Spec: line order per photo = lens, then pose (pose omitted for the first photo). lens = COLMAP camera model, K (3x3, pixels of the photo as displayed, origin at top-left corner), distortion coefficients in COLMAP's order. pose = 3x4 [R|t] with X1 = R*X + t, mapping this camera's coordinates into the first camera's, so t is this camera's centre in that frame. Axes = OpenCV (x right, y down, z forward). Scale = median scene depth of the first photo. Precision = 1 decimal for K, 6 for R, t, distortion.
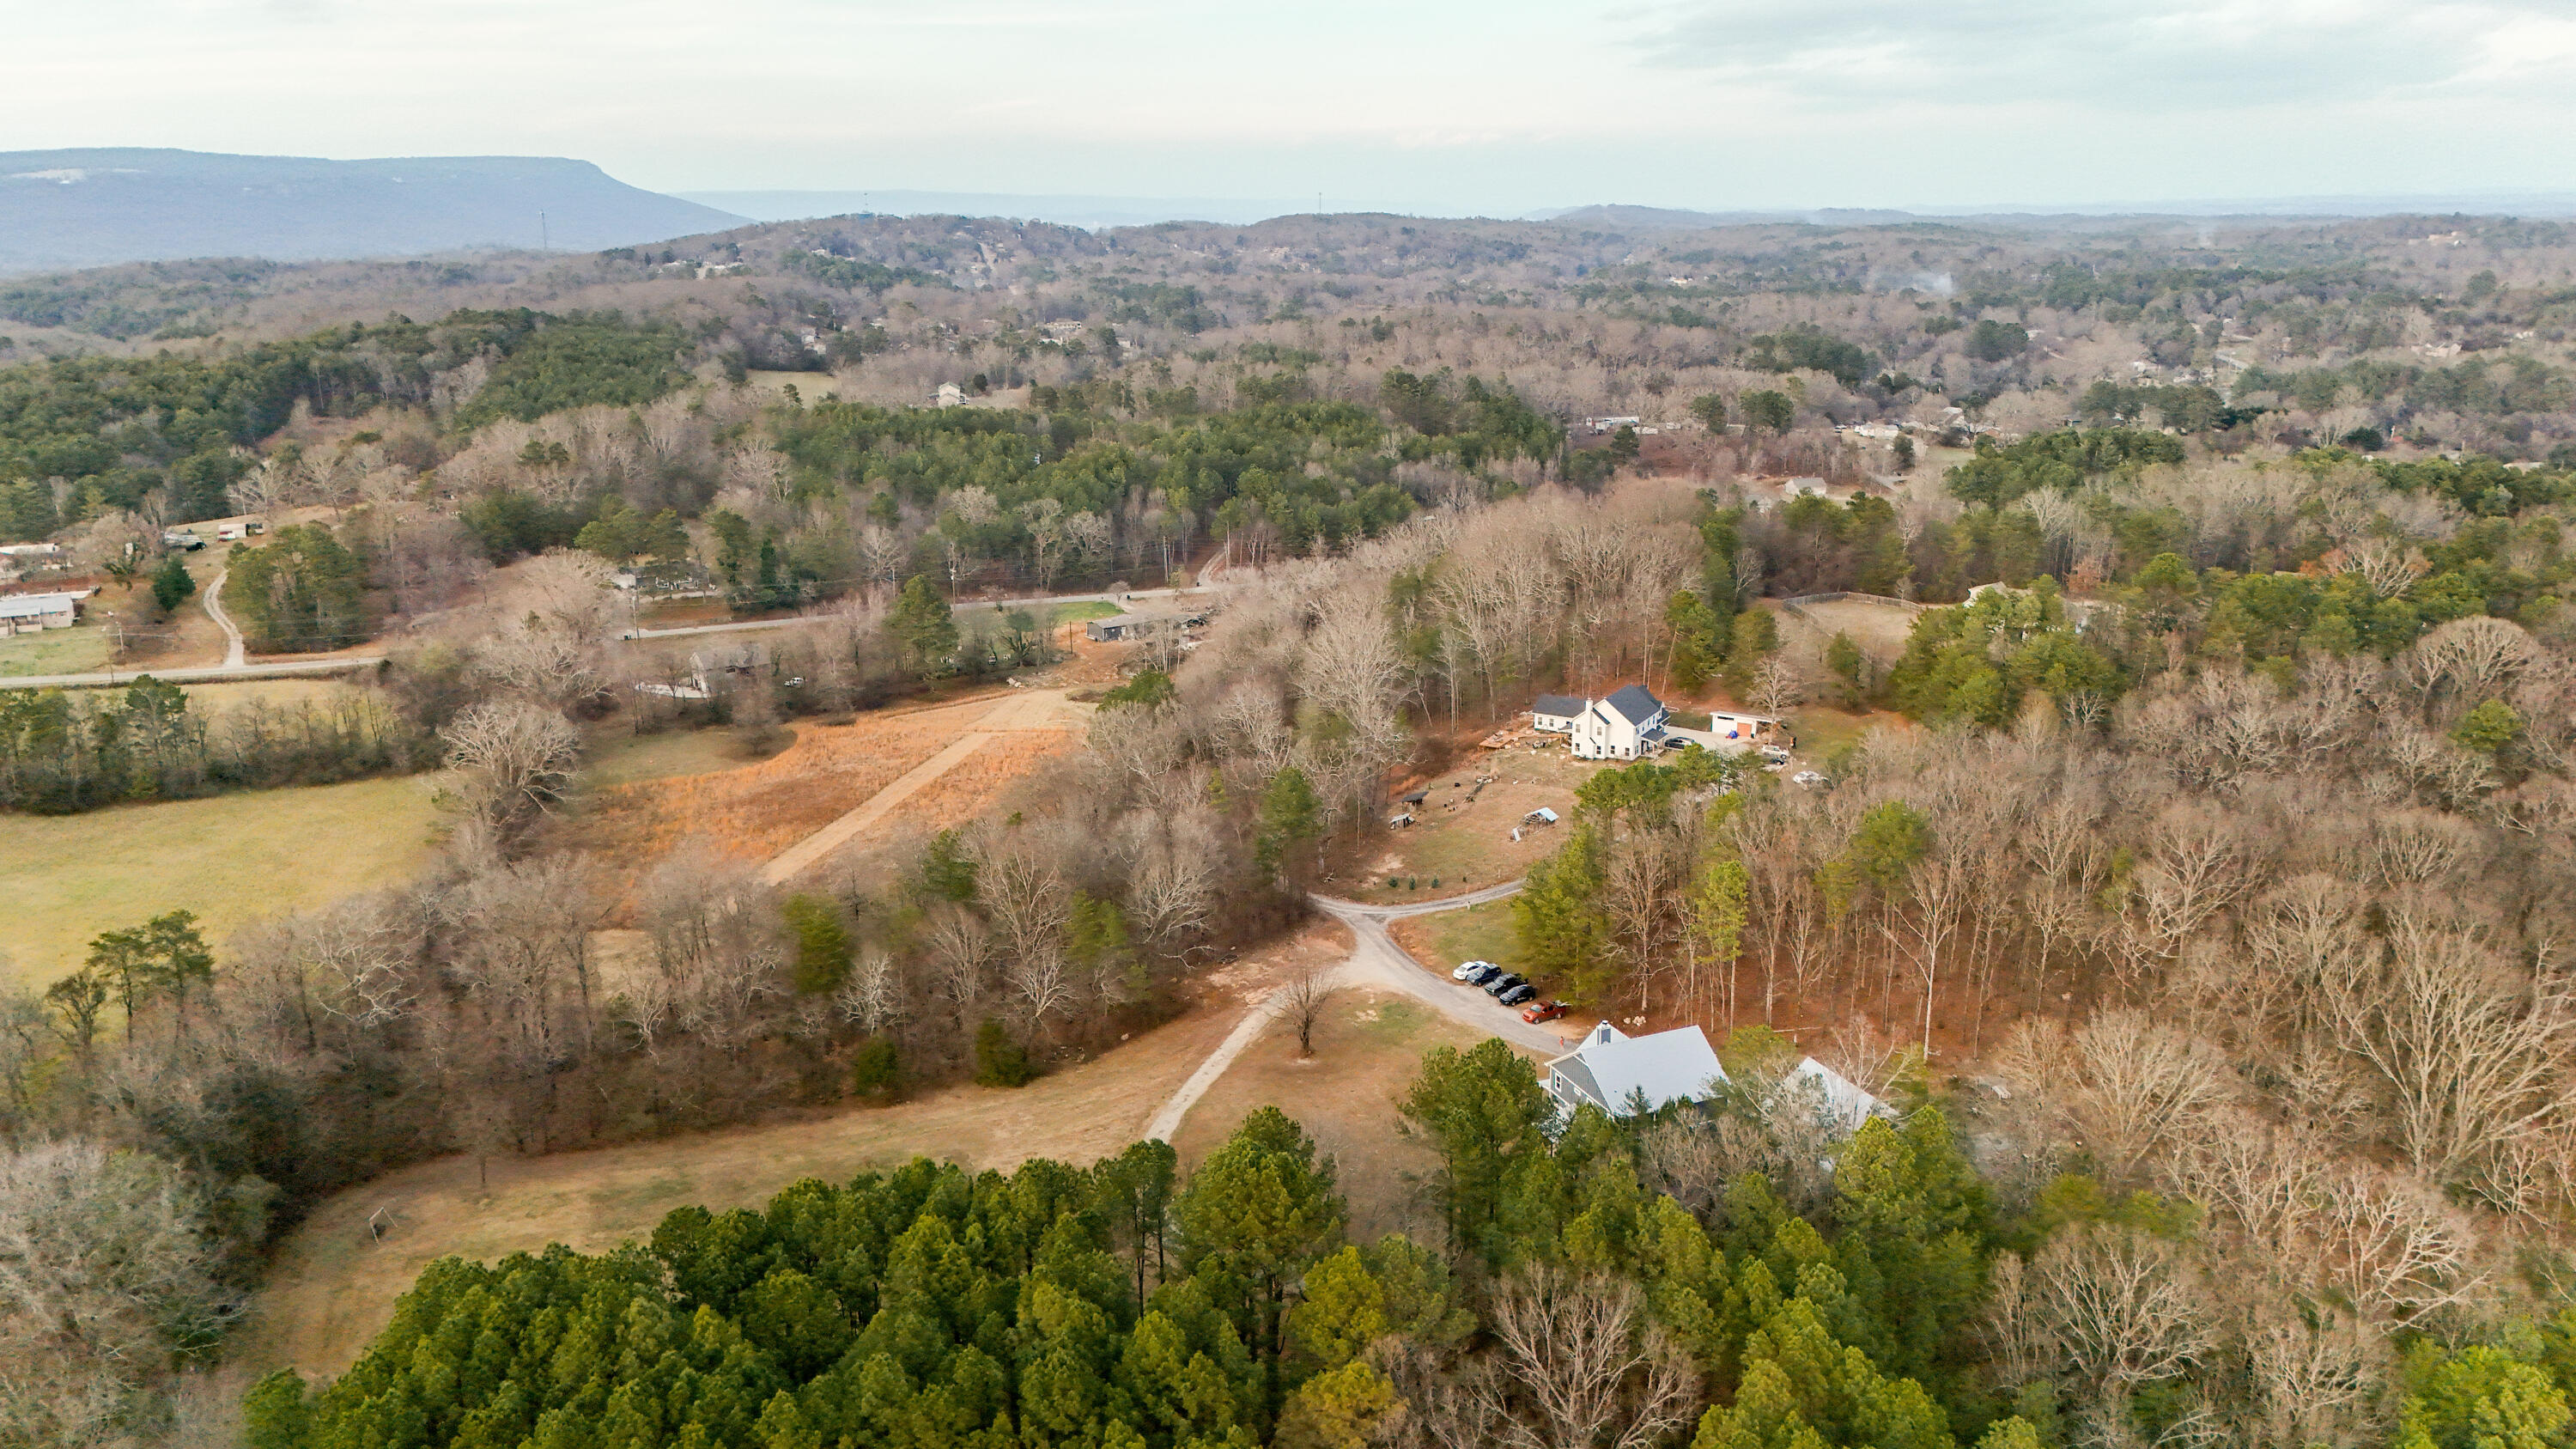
lens RADIAL K [[1900.6, 0, 1291.5], [0, 1900.6, 725.9], [0, 0, 1]] dist [0.076125, -0.069702]
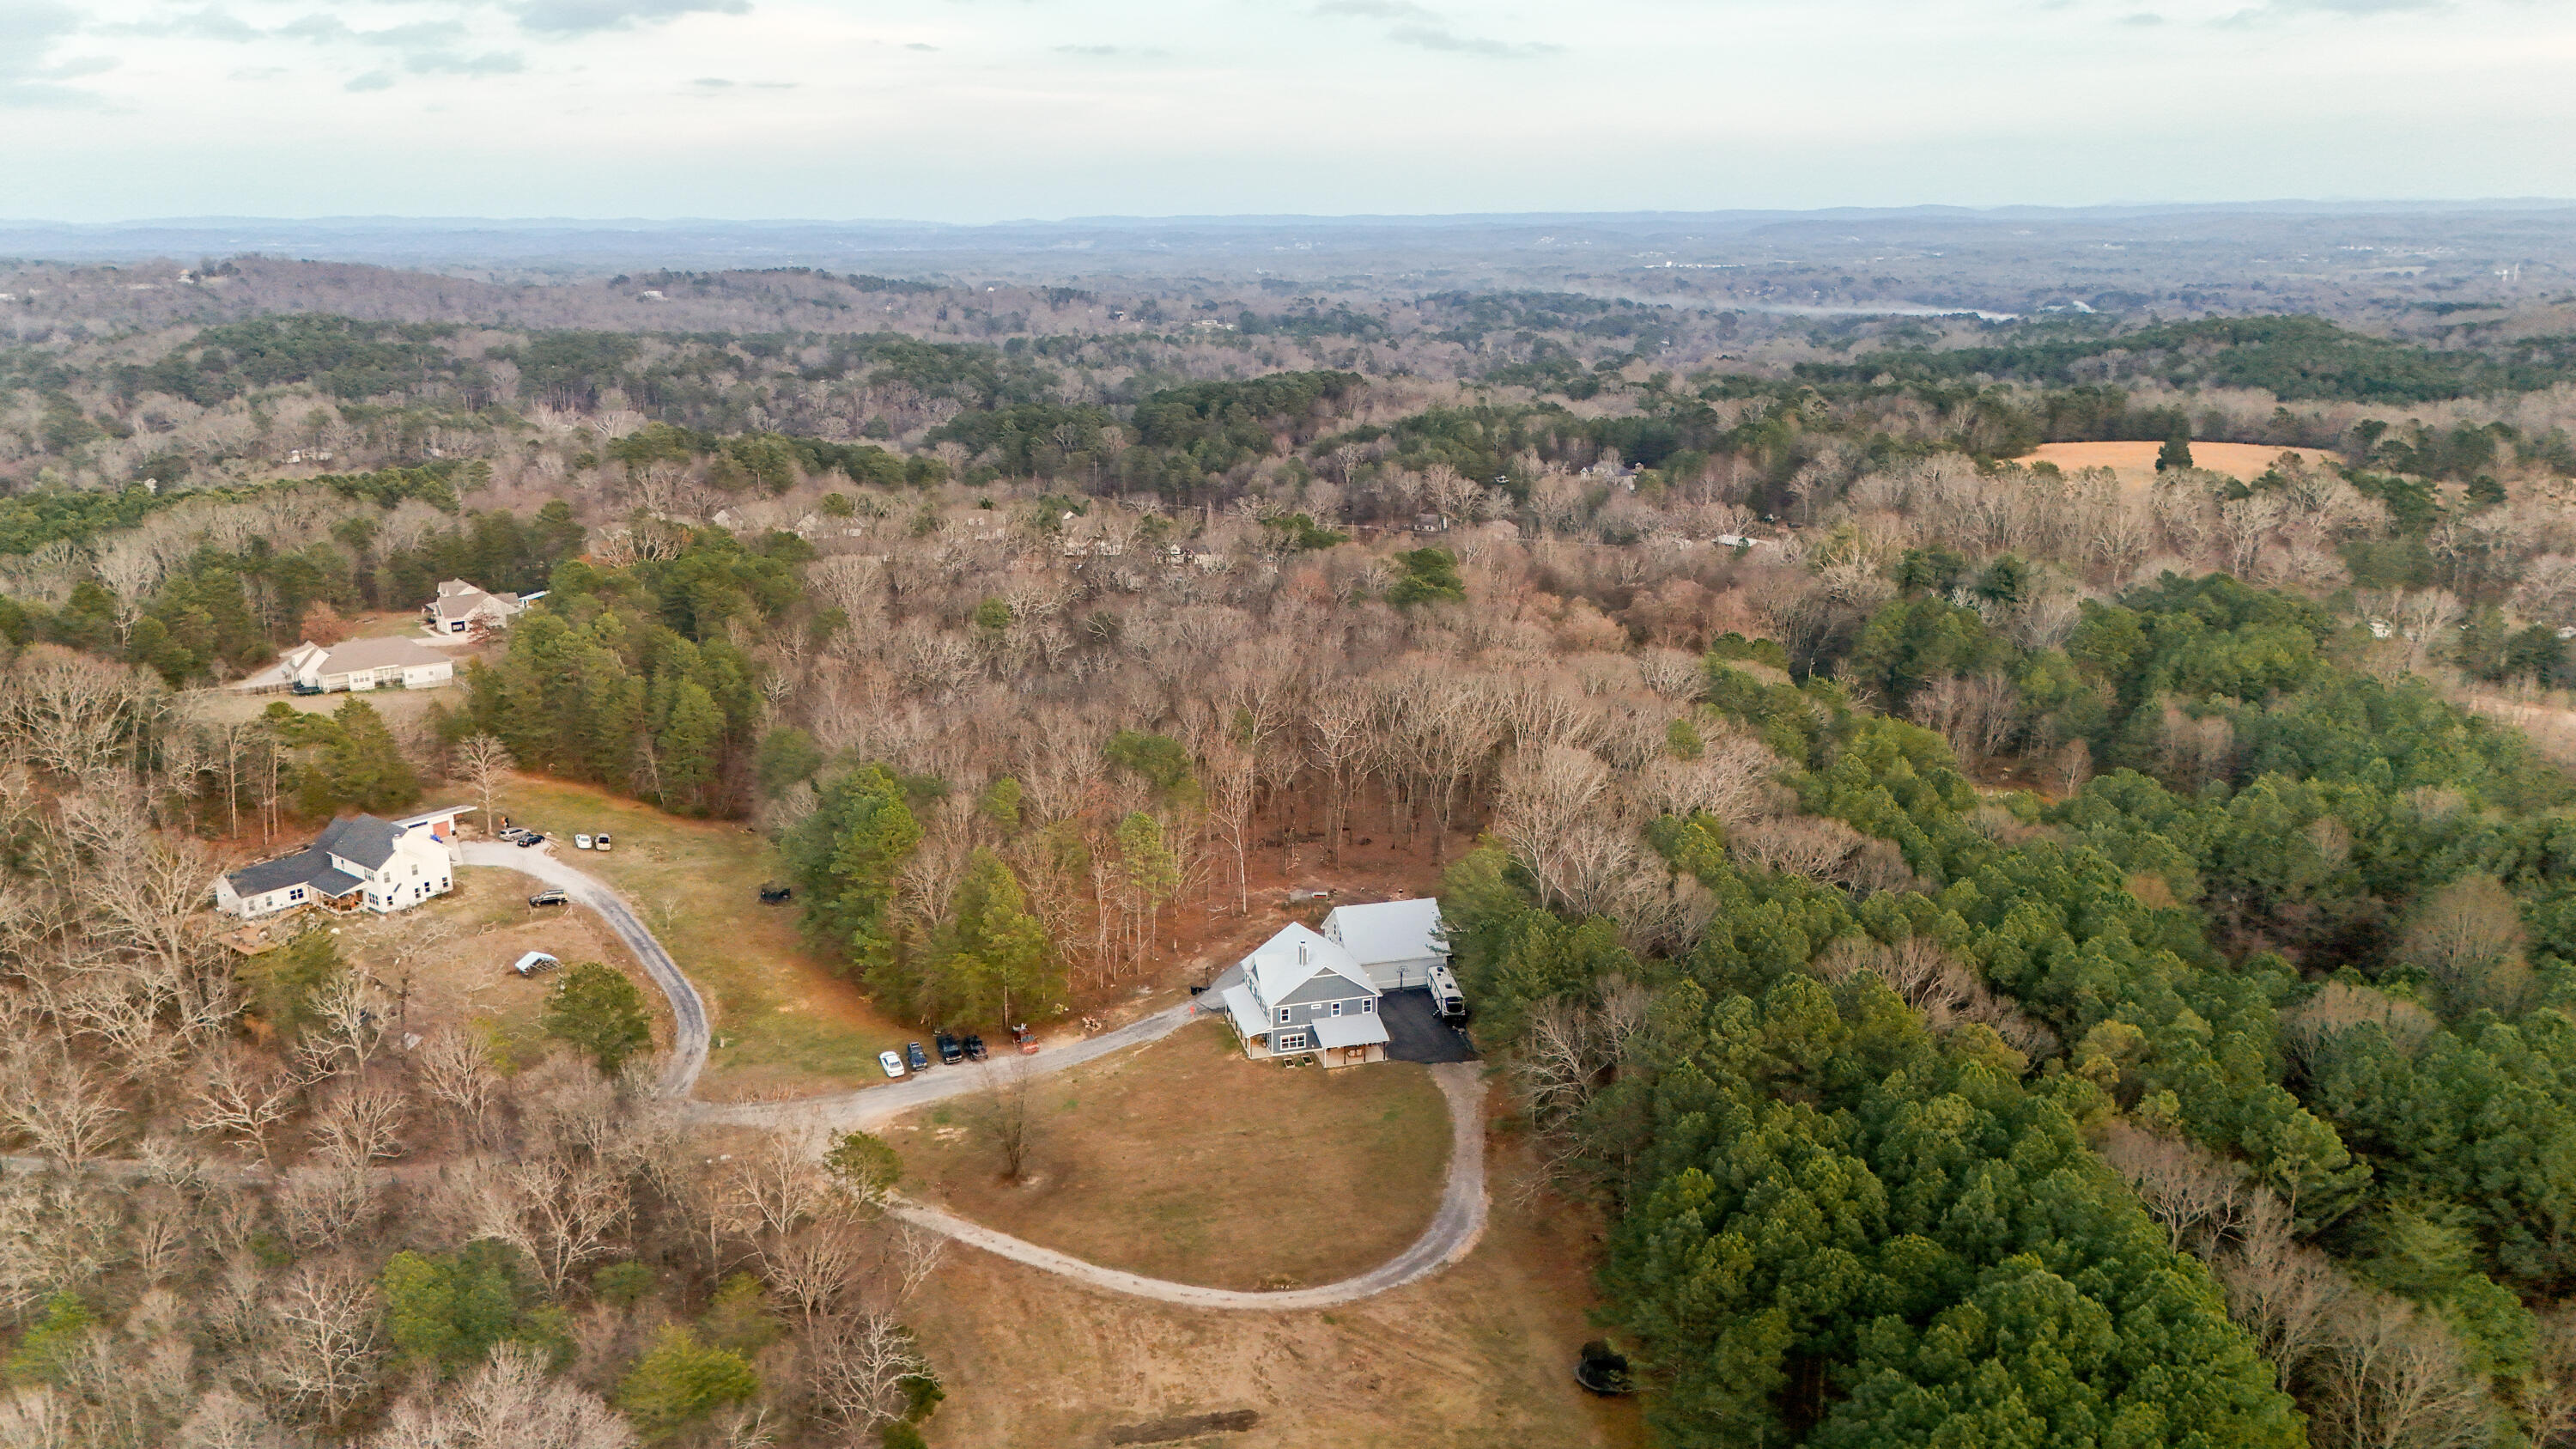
lens RADIAL K [[1900.6, 0, 1296.7], [0, 1900.6, 735.0], [0, 0, 1]] dist [0.076125, -0.069702]
pose [[0.146044, -0.251596, 0.956750, -0.224920], [0.265445, 0.941621, 0.207099, -0.049377], [-0.953001, 0.223719, 0.204303, 0.189707]]
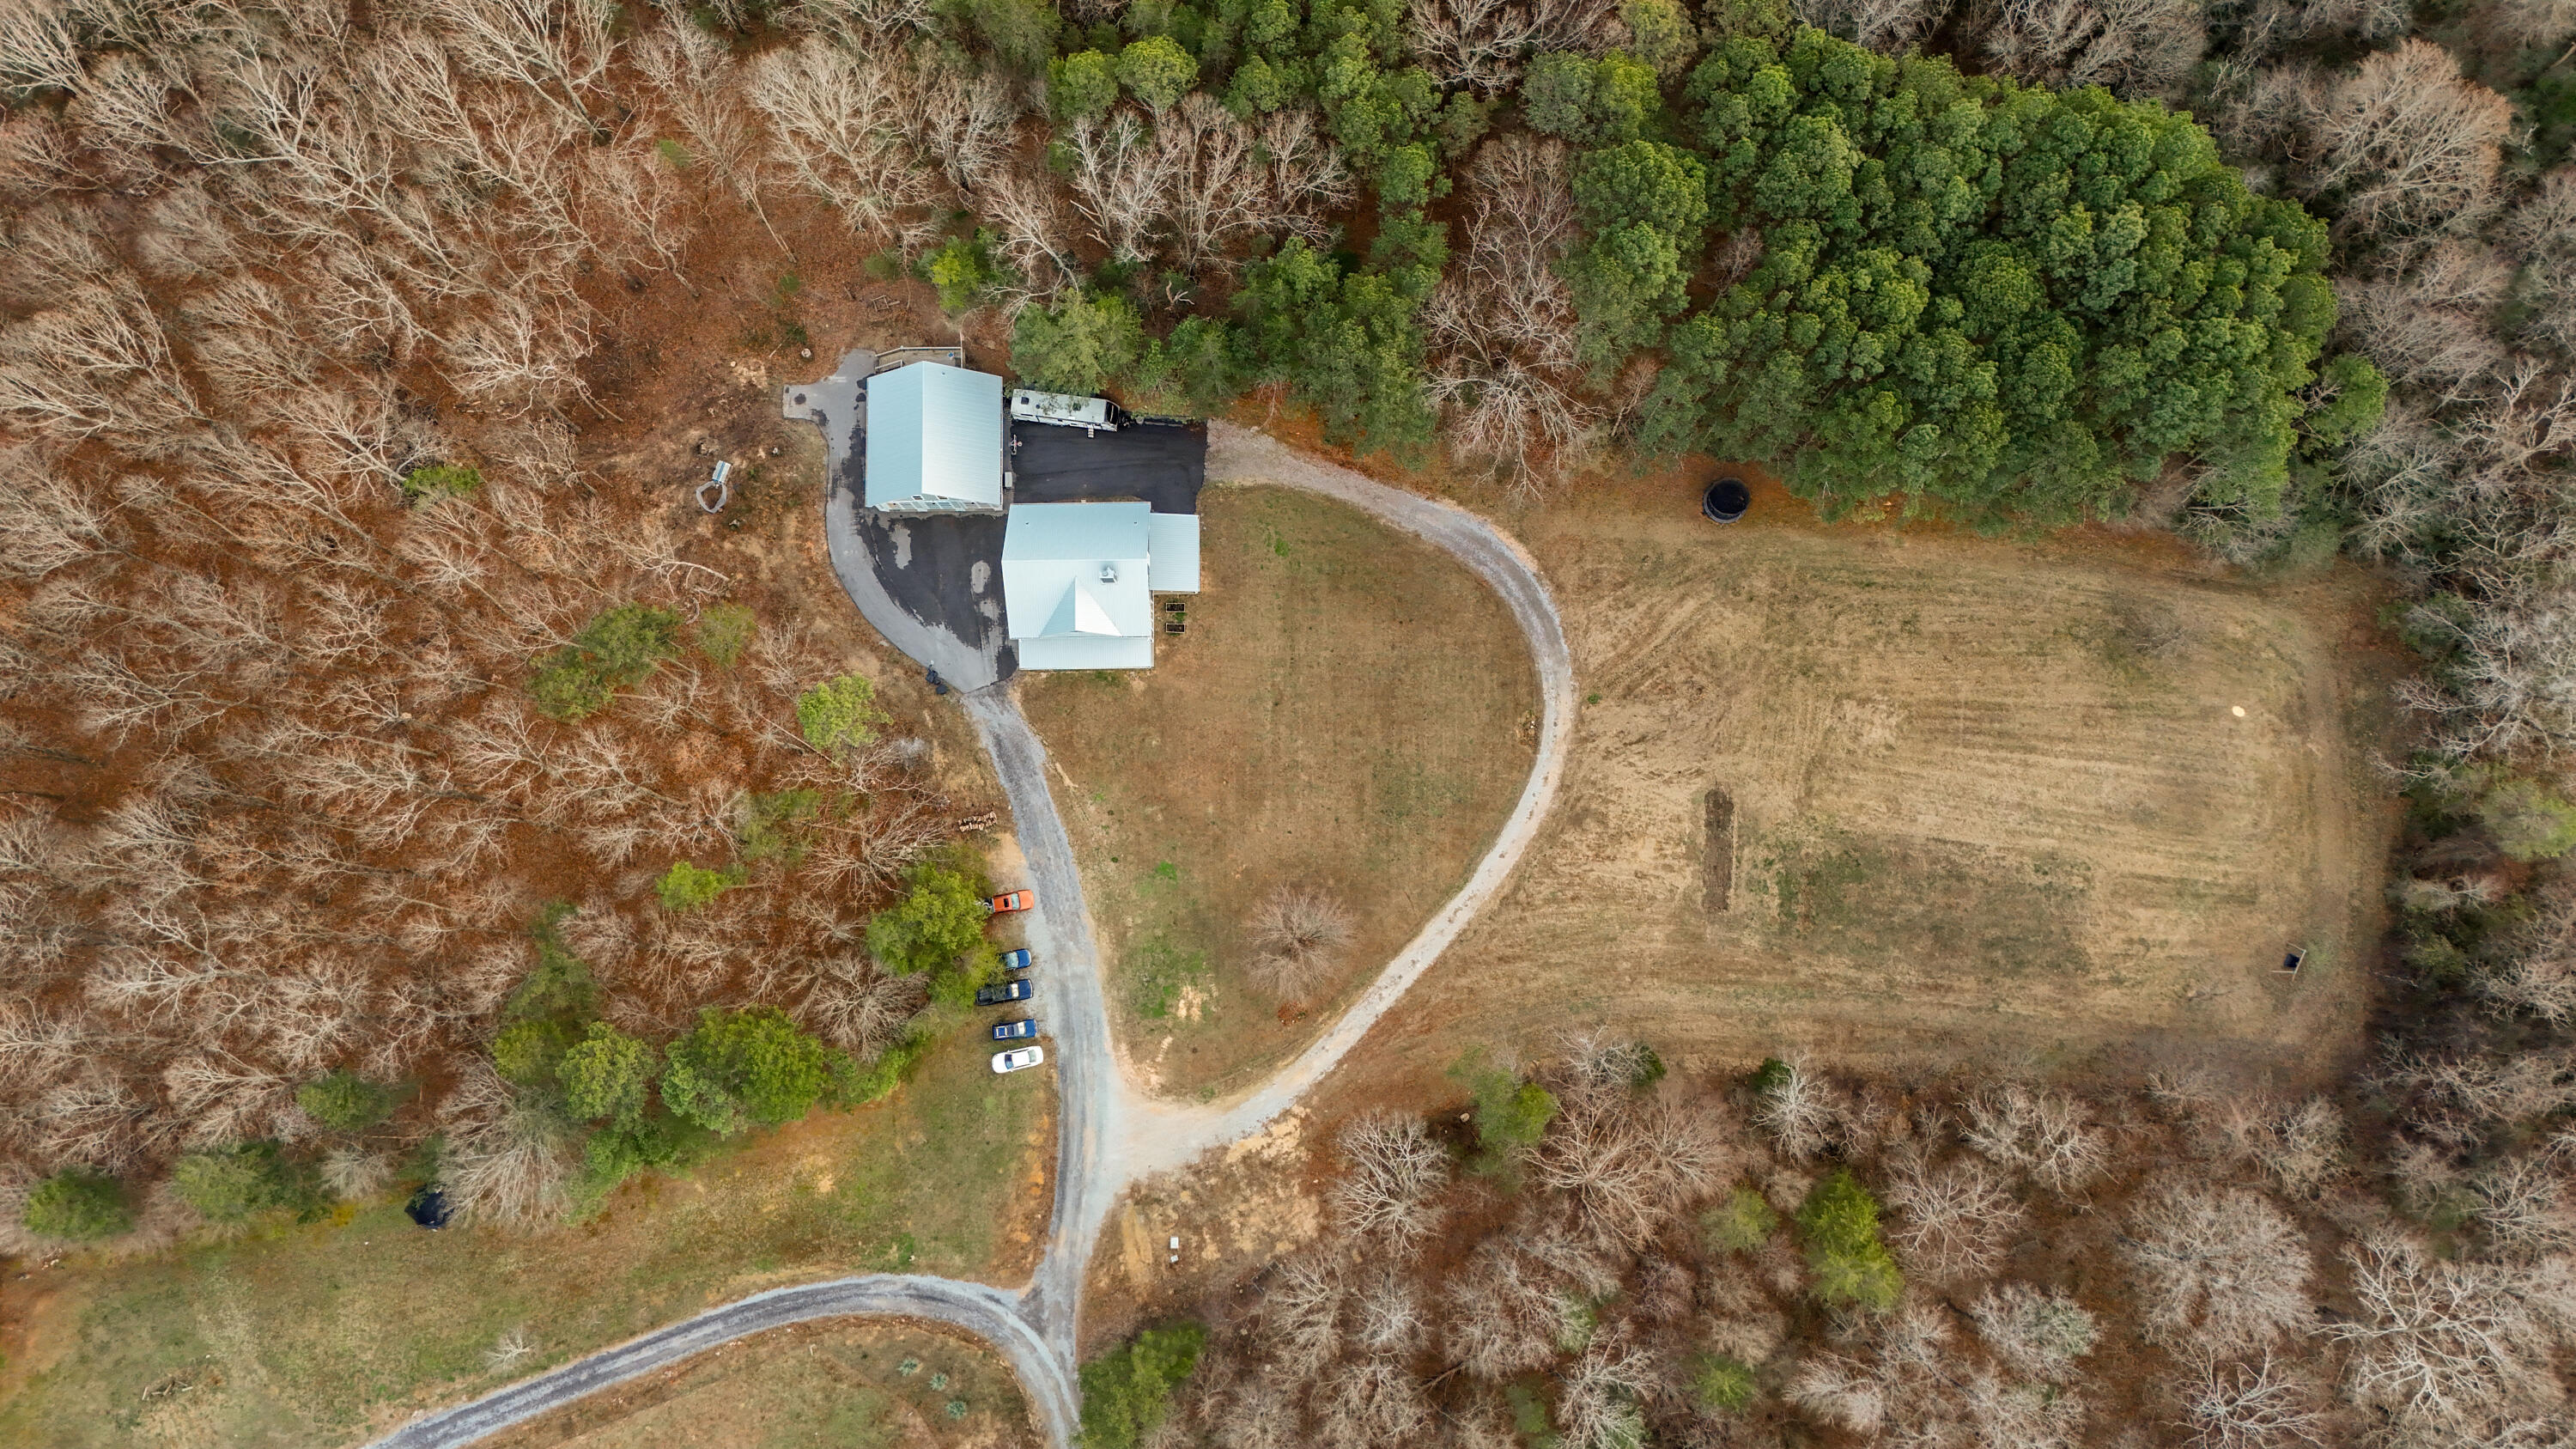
lens RADIAL K [[1900.6, 0, 1286.0], [0, 1900.6, 739.1], [0, 0, 1]] dist [0.076125, -0.069702]
pose [[-0.924026, -0.371822, 0.089016, -0.009273], [0.138380, -0.108211, 0.984450, -0.194989], [-0.356408, 0.921975, 0.151442, 0.229270]]
